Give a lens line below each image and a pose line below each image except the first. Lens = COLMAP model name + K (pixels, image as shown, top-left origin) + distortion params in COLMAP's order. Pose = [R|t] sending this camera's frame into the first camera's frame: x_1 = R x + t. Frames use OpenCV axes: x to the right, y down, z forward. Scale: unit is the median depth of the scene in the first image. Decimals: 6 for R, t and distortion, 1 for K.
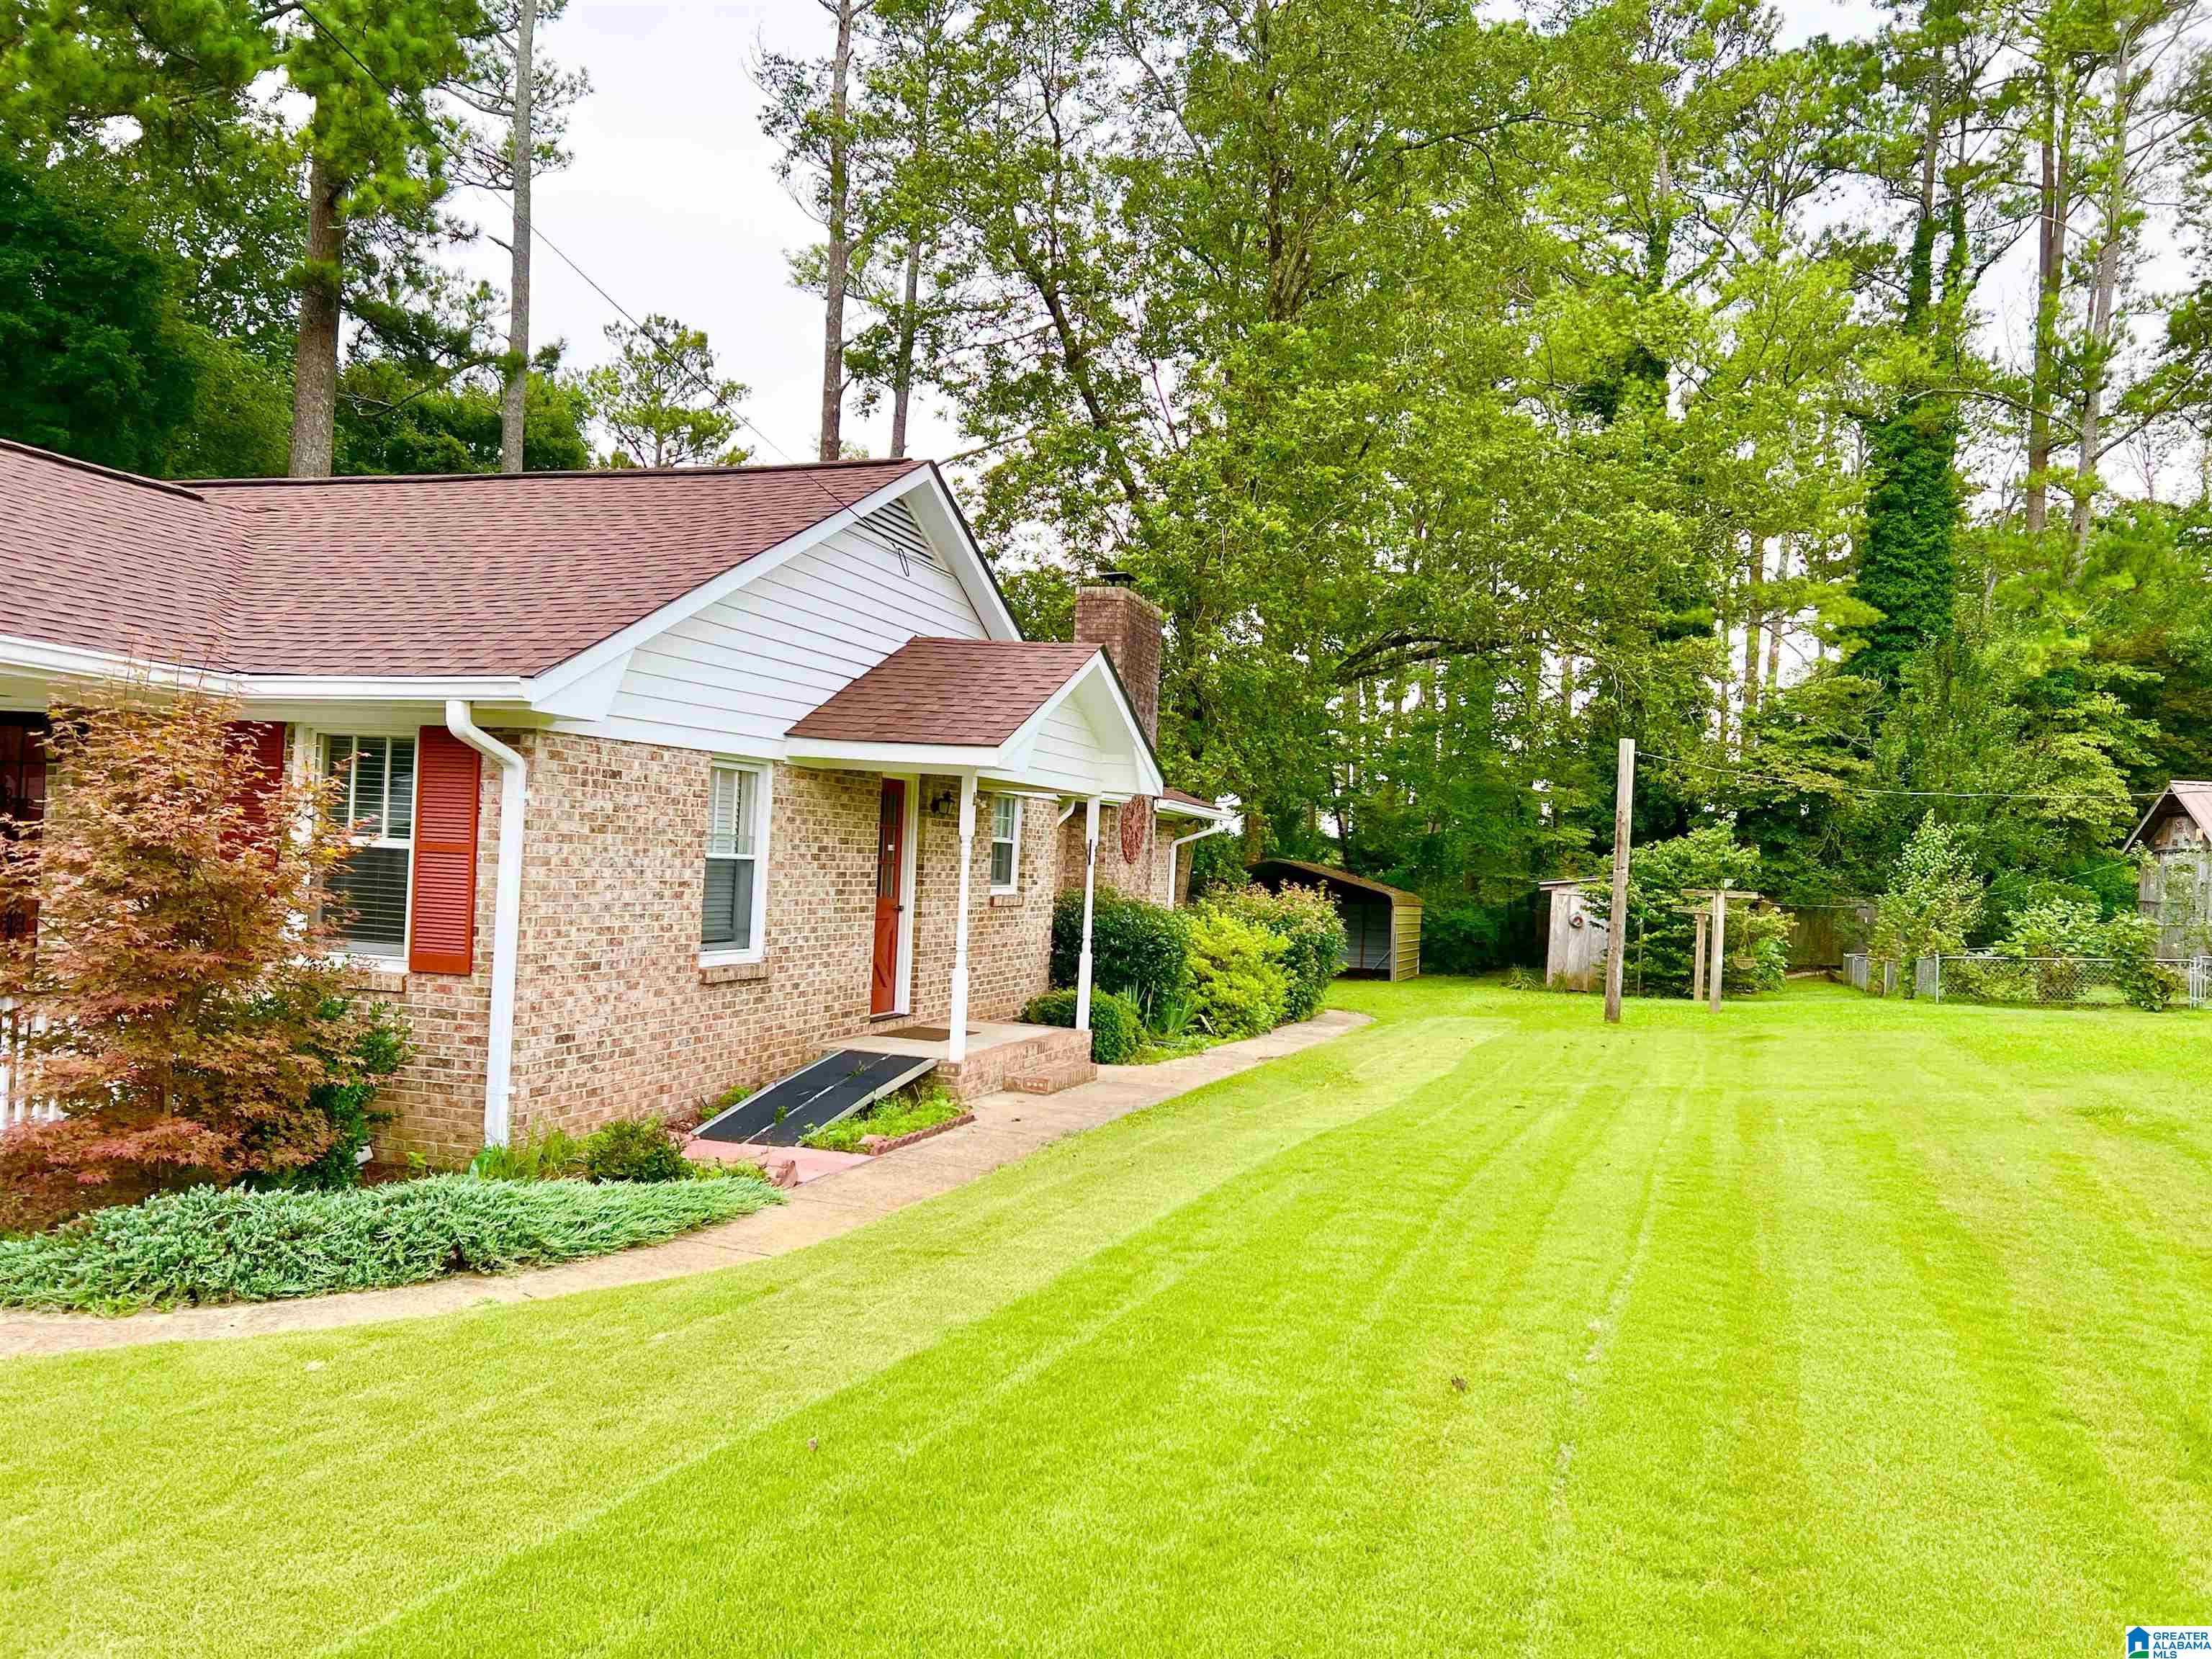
lens RADIAL K [[1749.0, 0, 1155.9], [0, 1749.0, 848.3], [0, 0, 1]] dist [0.068418, -0.084179]
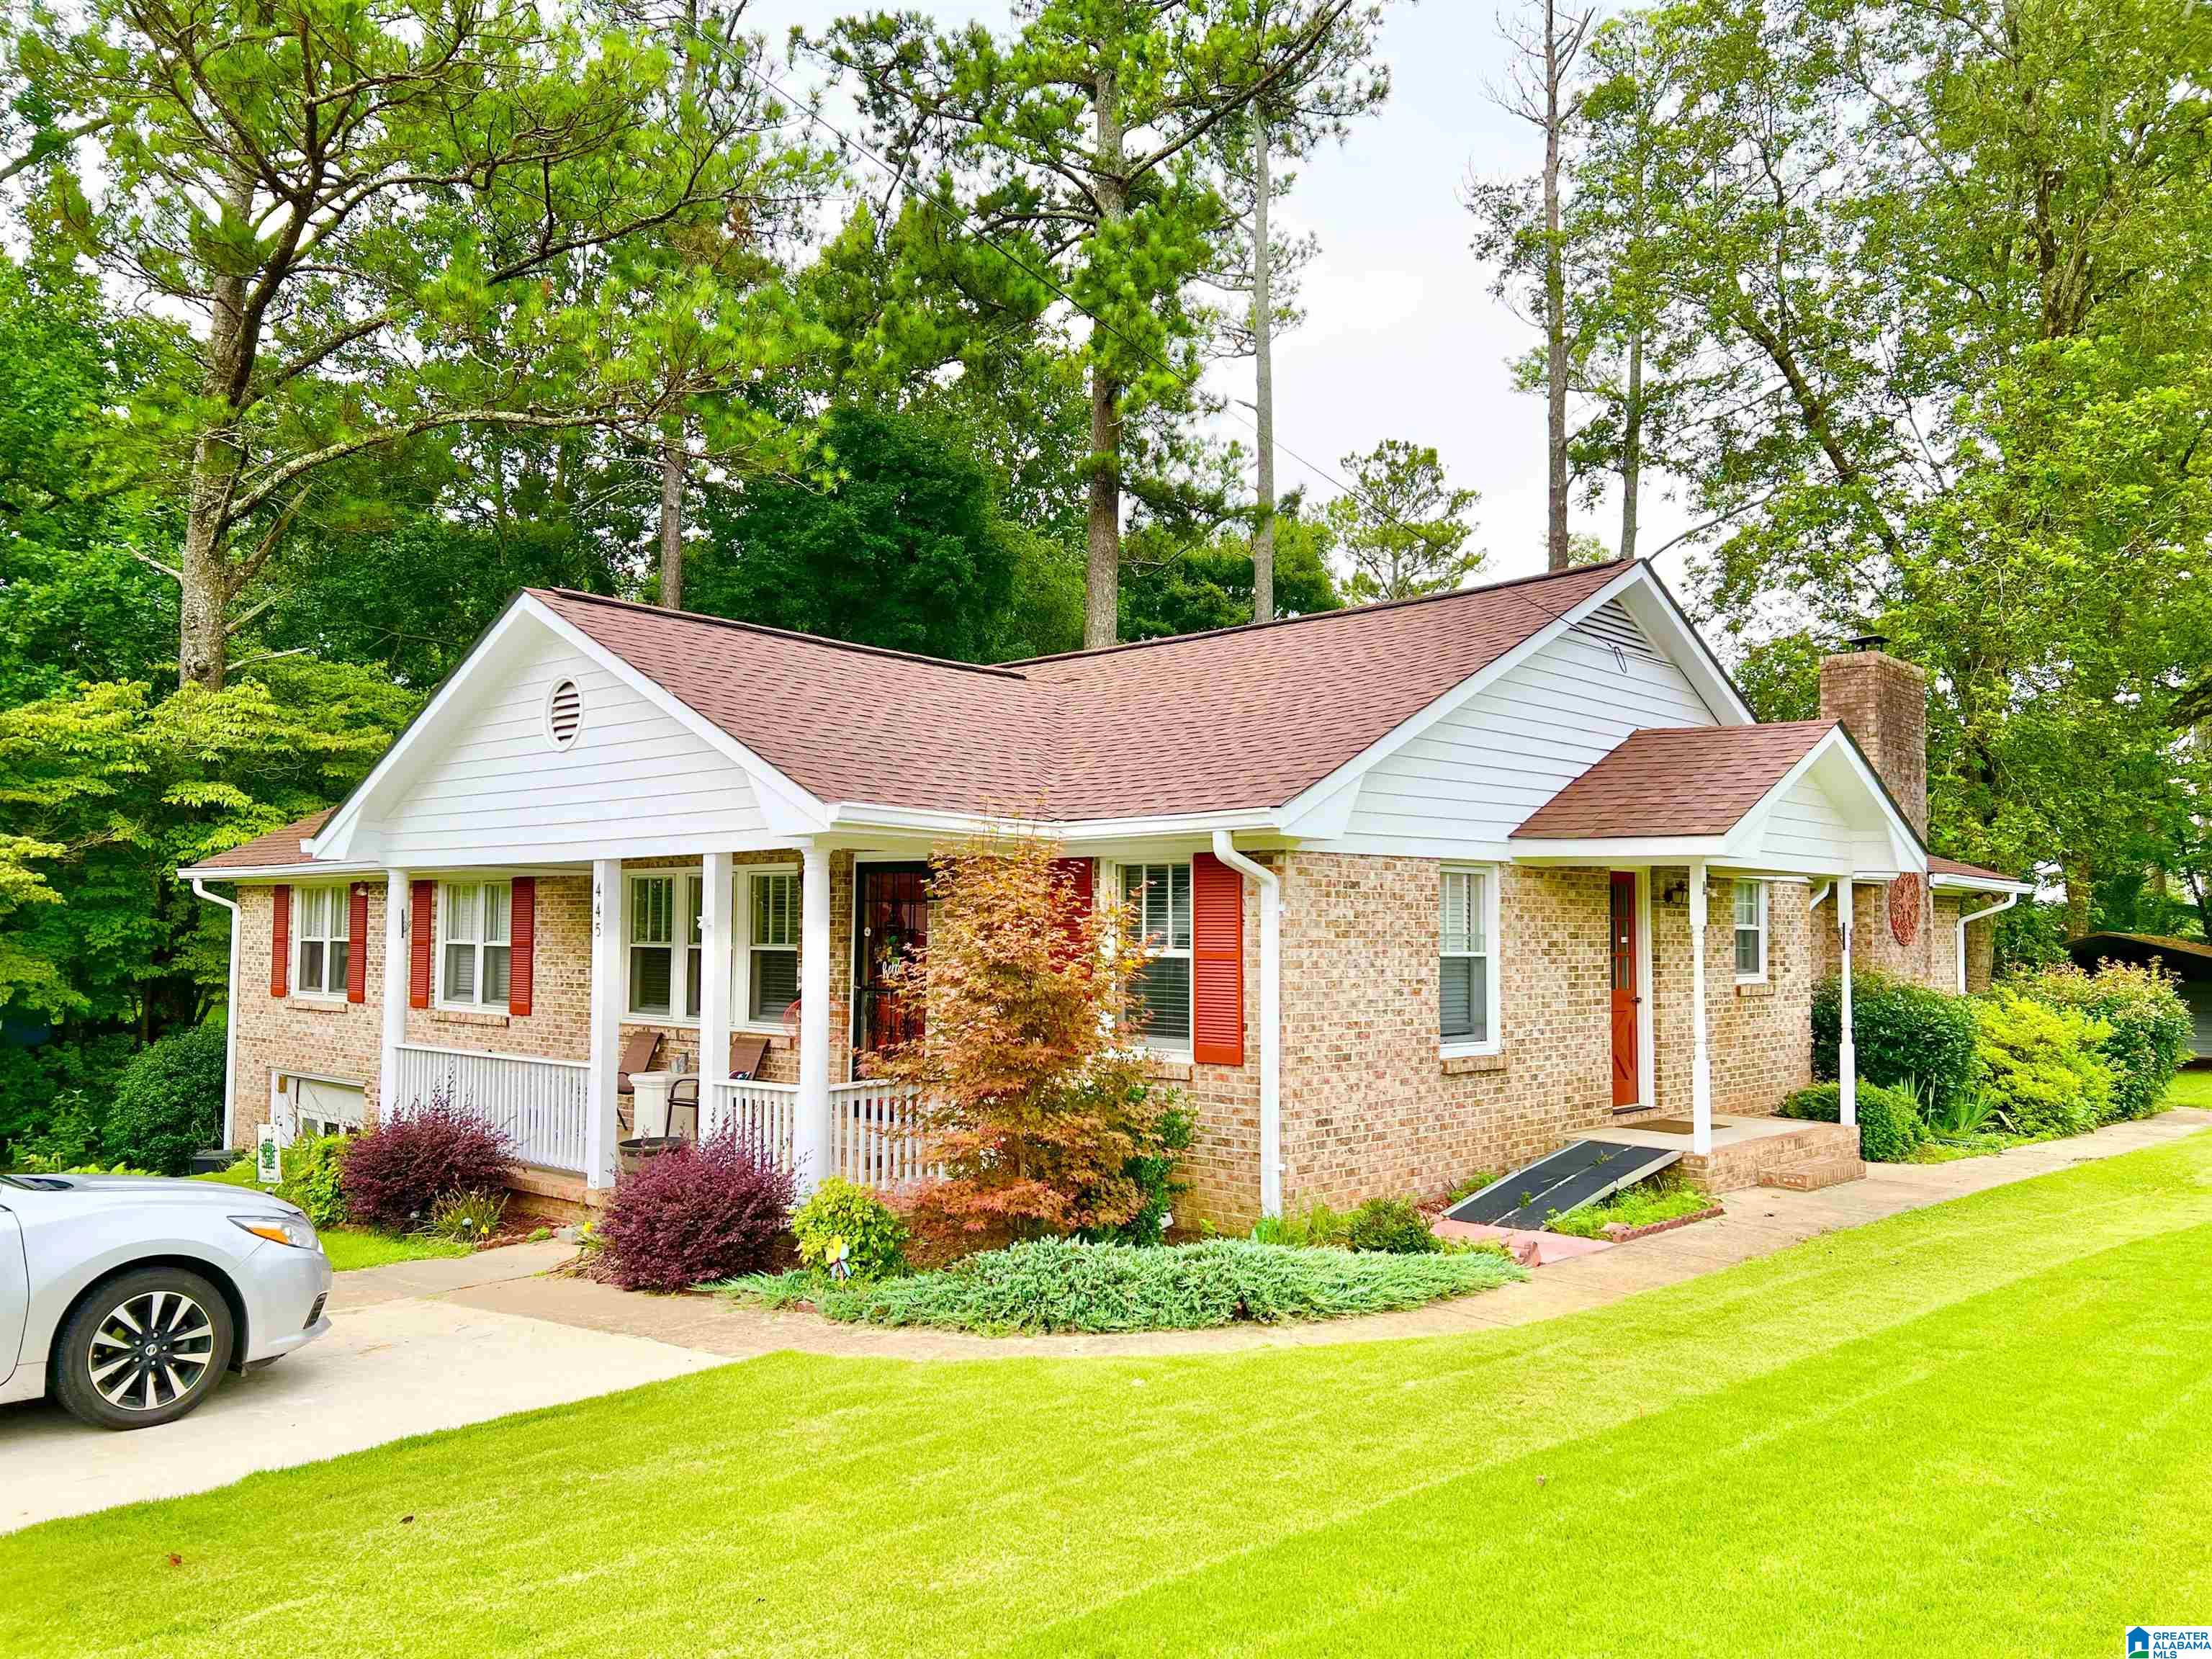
lens RADIAL K [[1761.7, 0, 1093.3], [0, 1761.7, 829.4], [0, 0, 1]] dist [0.090708, -0.126629]
pose [[0.896604, -0.067943, -0.437589, 0.022075], [0.039703, 0.996514, -0.073376, -0.000812], [0.441049, 0.048415, 0.896176, -0.047518]]
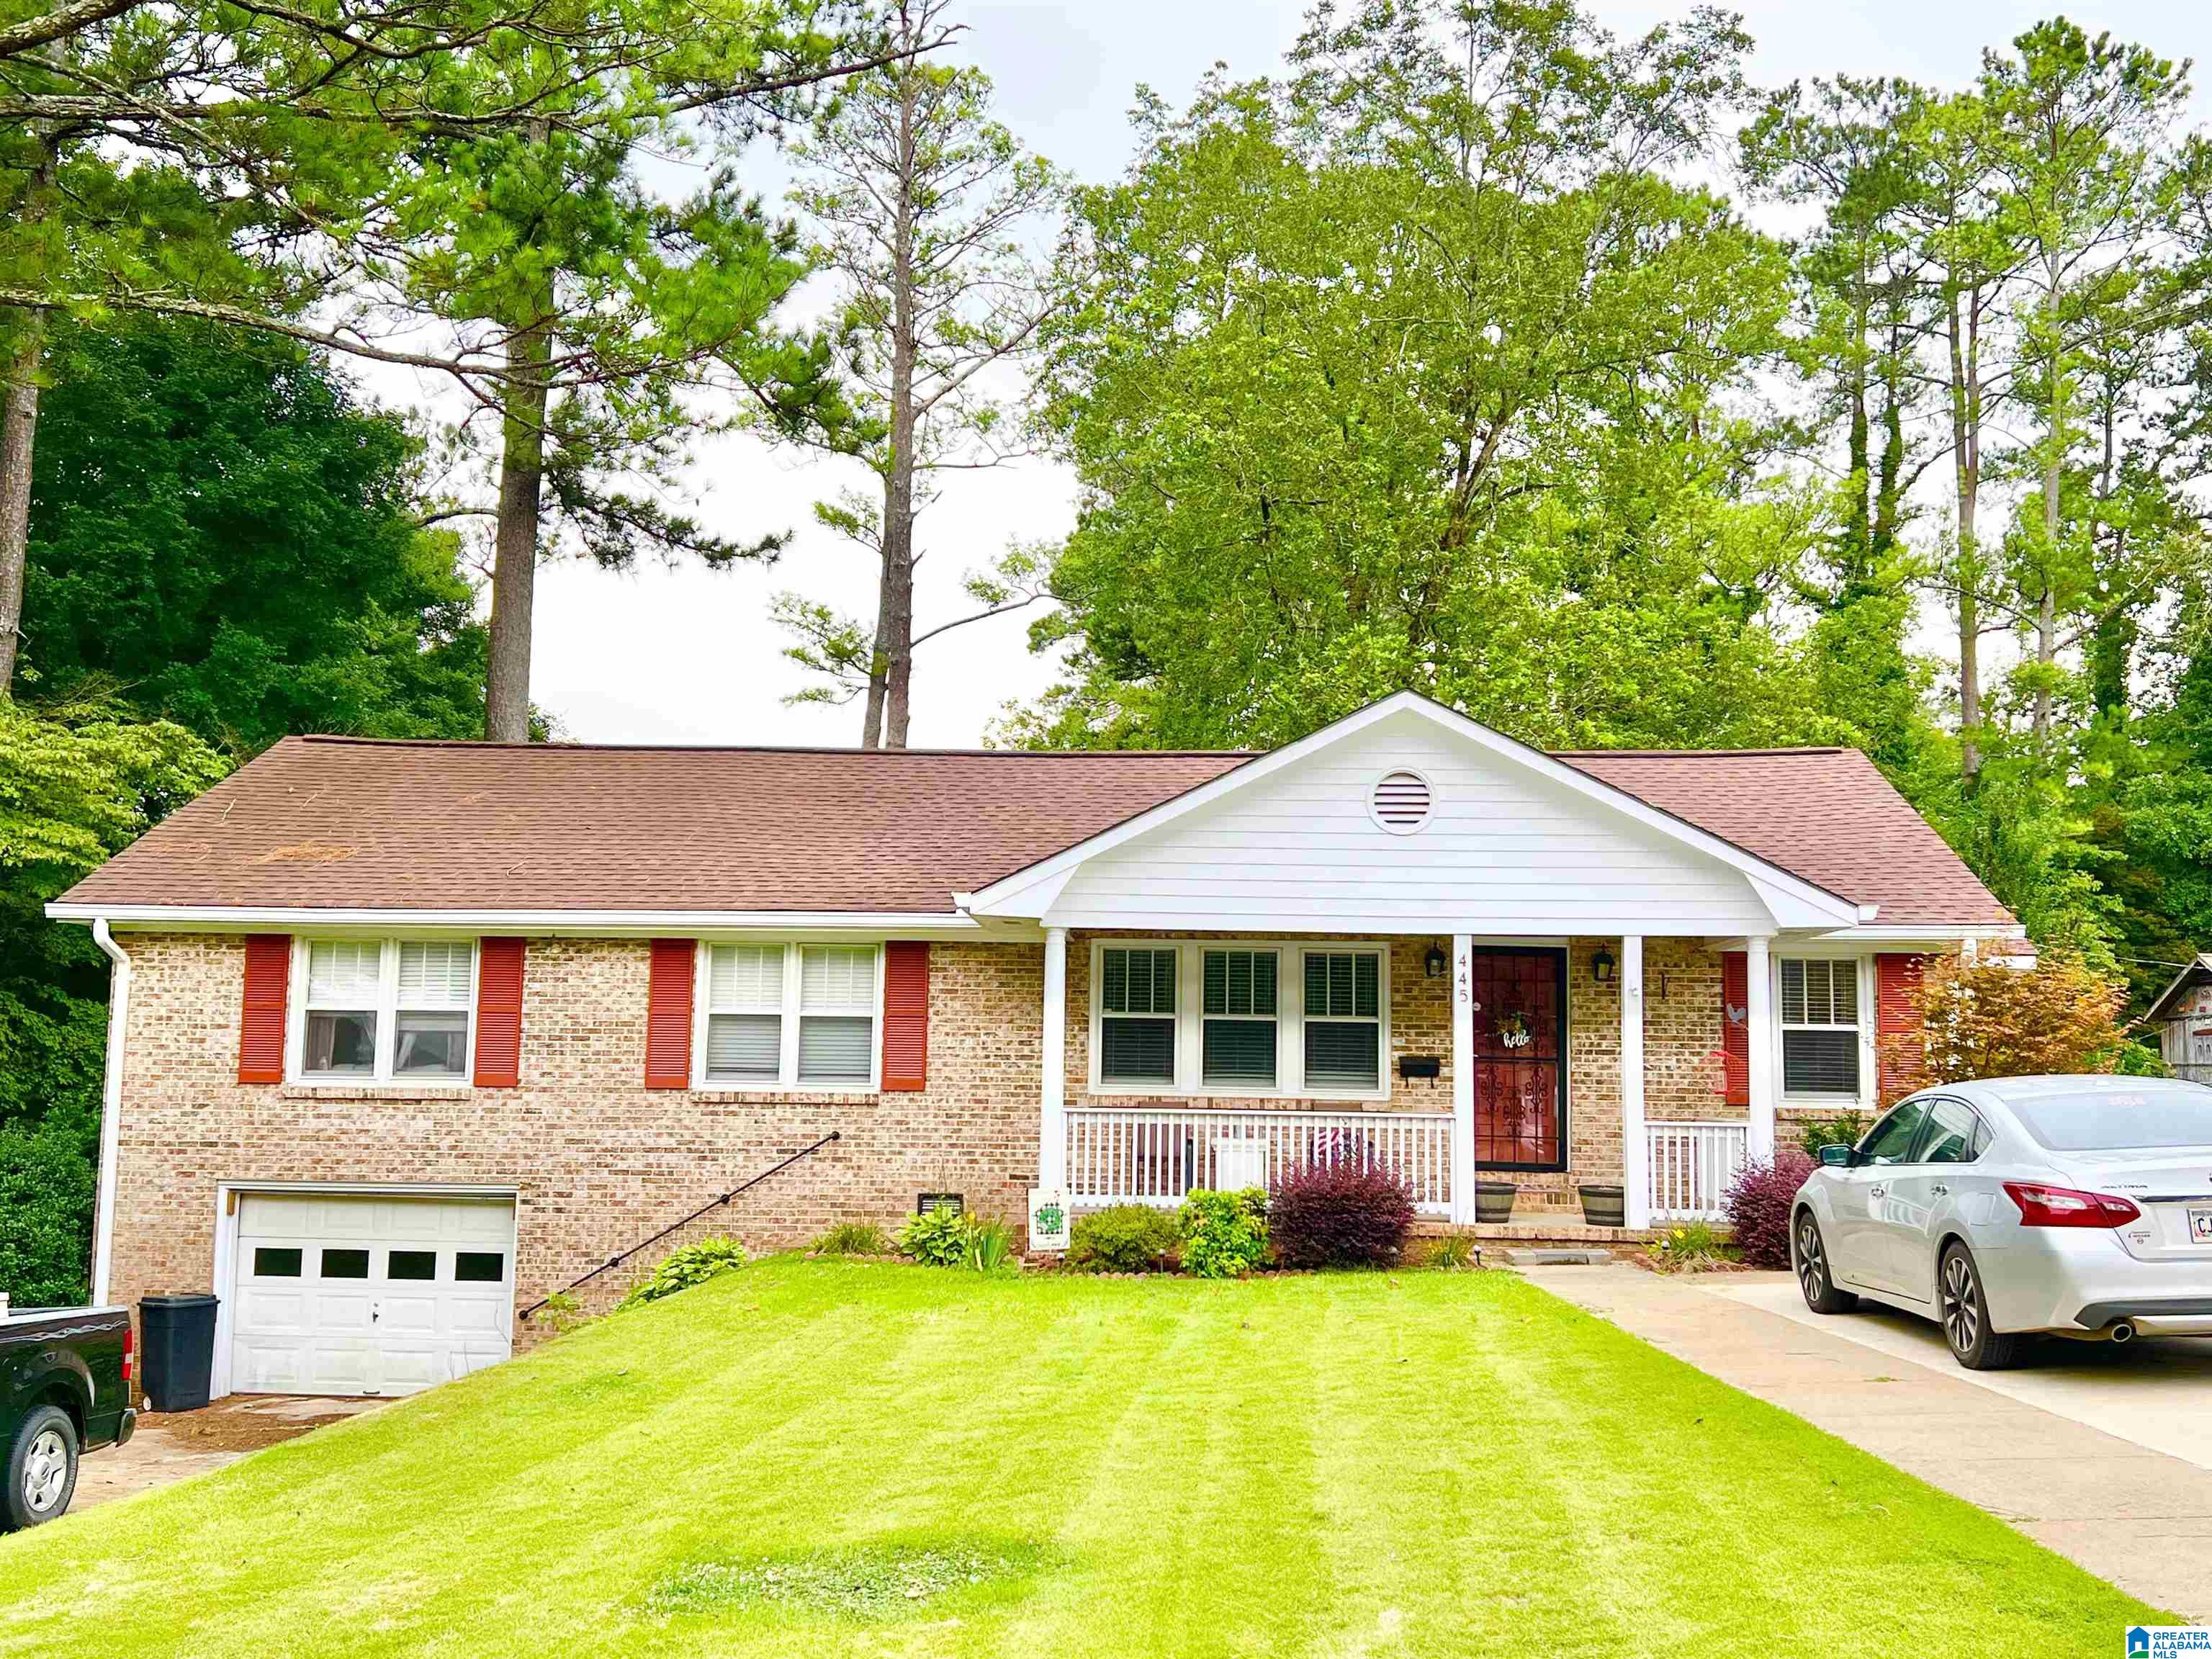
lens RADIAL K [[2368.0, 0, 1106.0], [0, 2368.0, 829.5], [0, 0, 1]] dist [0.077707, -0.006510]
pose [[0.961950, -0.005470, 0.273171, -0.937011], [0.030838, 0.995585, -0.088658, -0.005666], [-0.271480, 0.093708, 0.957871, -0.499490]]
